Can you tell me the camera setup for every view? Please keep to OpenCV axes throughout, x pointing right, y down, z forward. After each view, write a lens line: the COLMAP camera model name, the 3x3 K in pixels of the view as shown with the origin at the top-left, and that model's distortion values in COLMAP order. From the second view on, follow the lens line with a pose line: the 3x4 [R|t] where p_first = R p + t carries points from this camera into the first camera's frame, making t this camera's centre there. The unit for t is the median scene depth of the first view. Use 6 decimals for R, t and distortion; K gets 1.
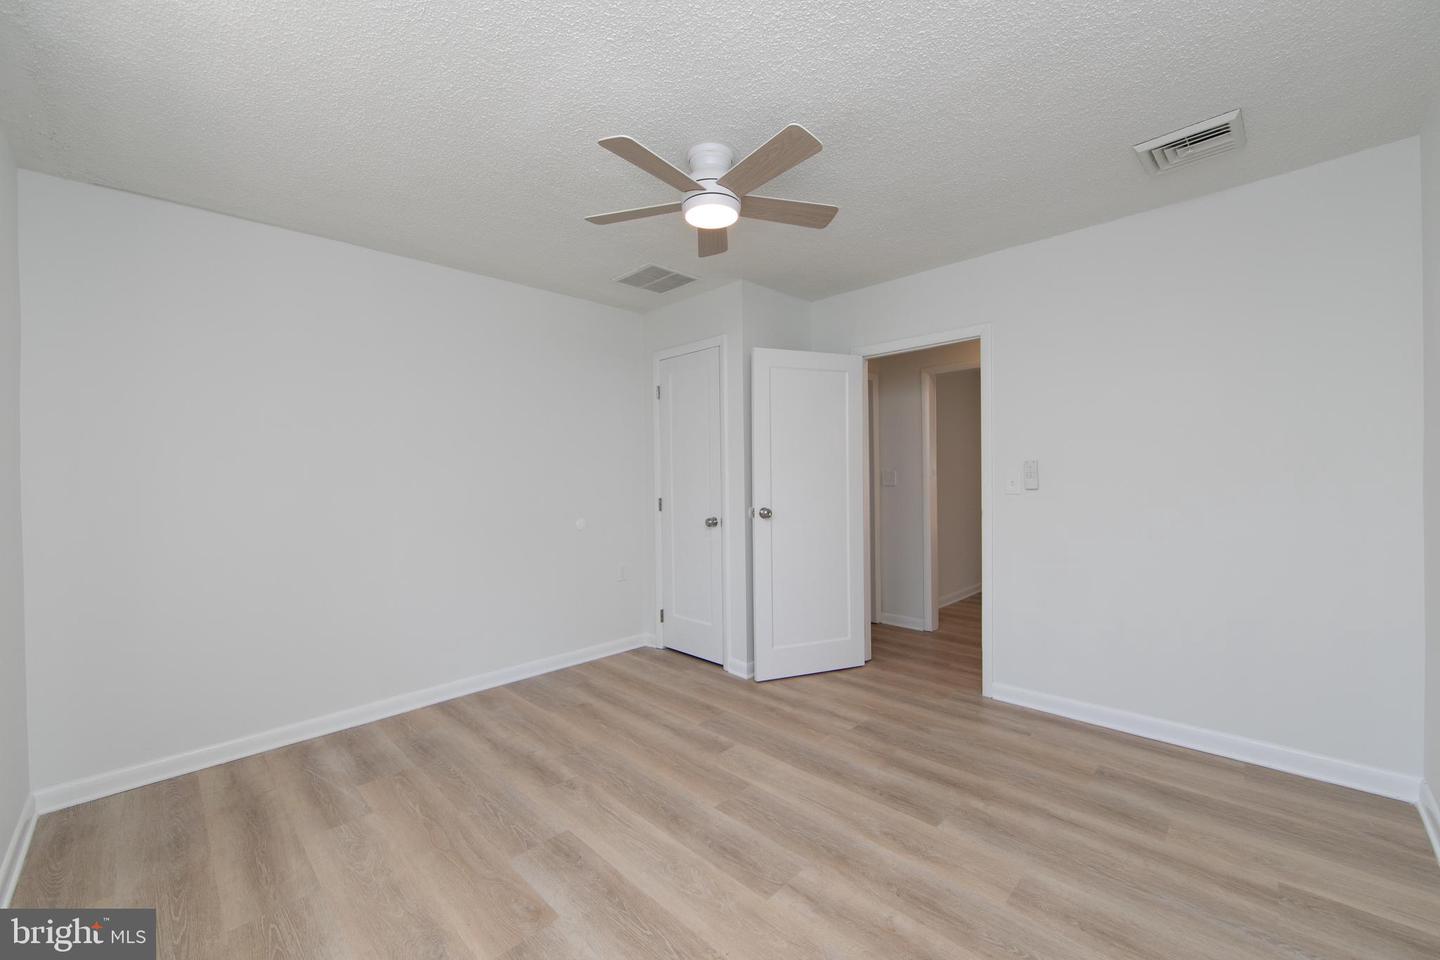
lens RADIAL K [[569.5, 0, 718.2], [0, 569.5, 478.3], [0, 0, 1]] dist [-0.000627, -0.000160]
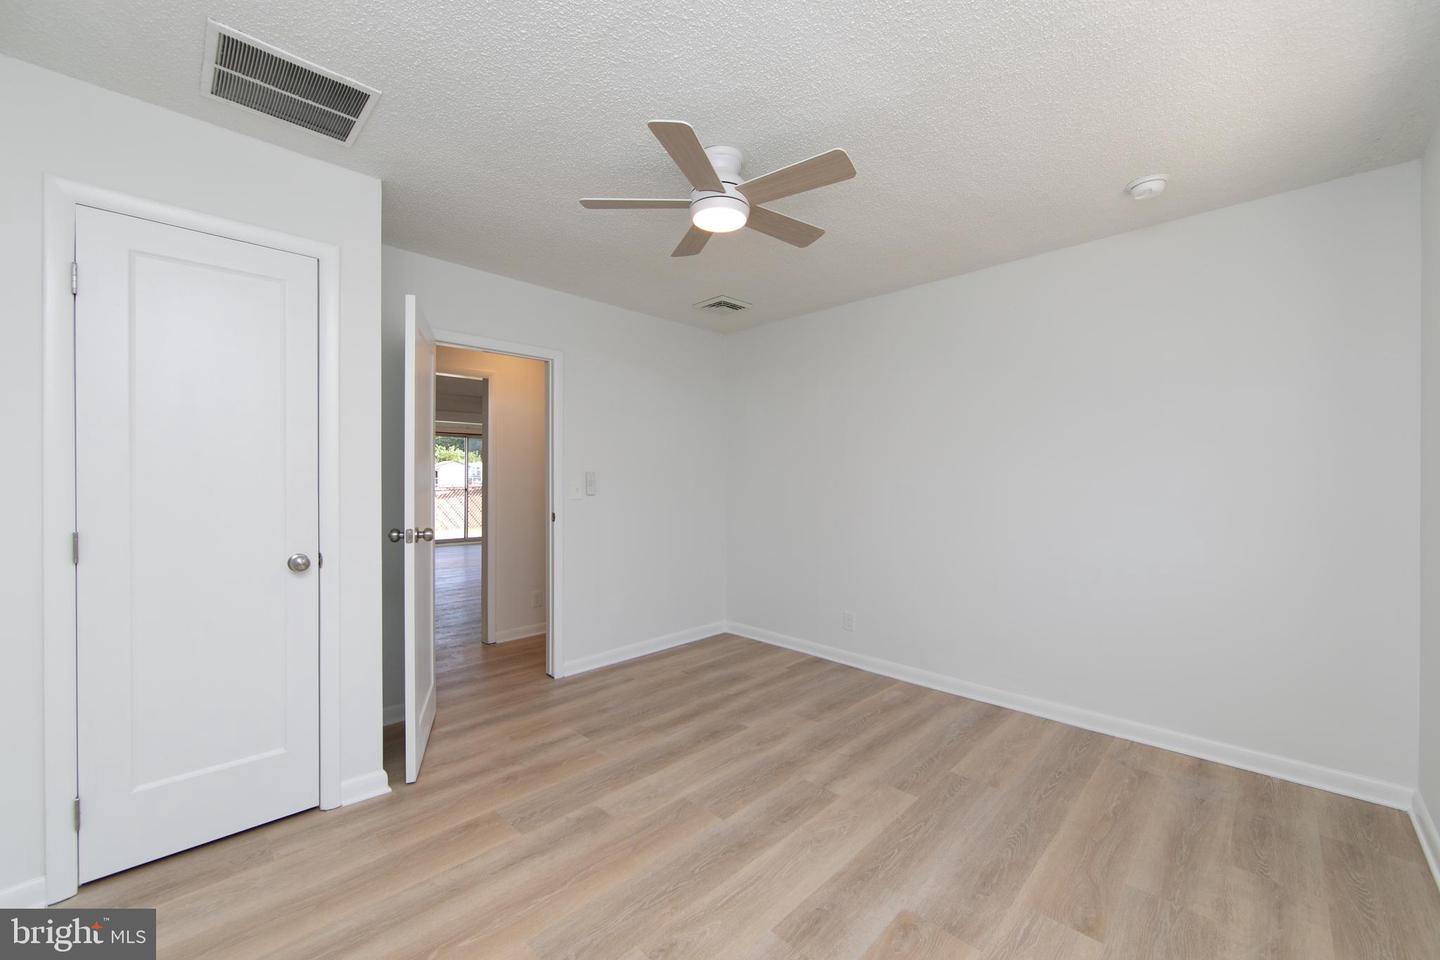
lens RADIAL K [[569.5, 0, 718.2], [0, 569.5, 483.5], [0, 0, 1]] dist [-0.000627, -0.000160]
pose [[-0.005175, 0.007323, 0.999960, -0.907567], [0.003091, 0.999969, -0.007307, 0.003570], [-0.999982, 0.003053, -0.005198, 0.923737]]
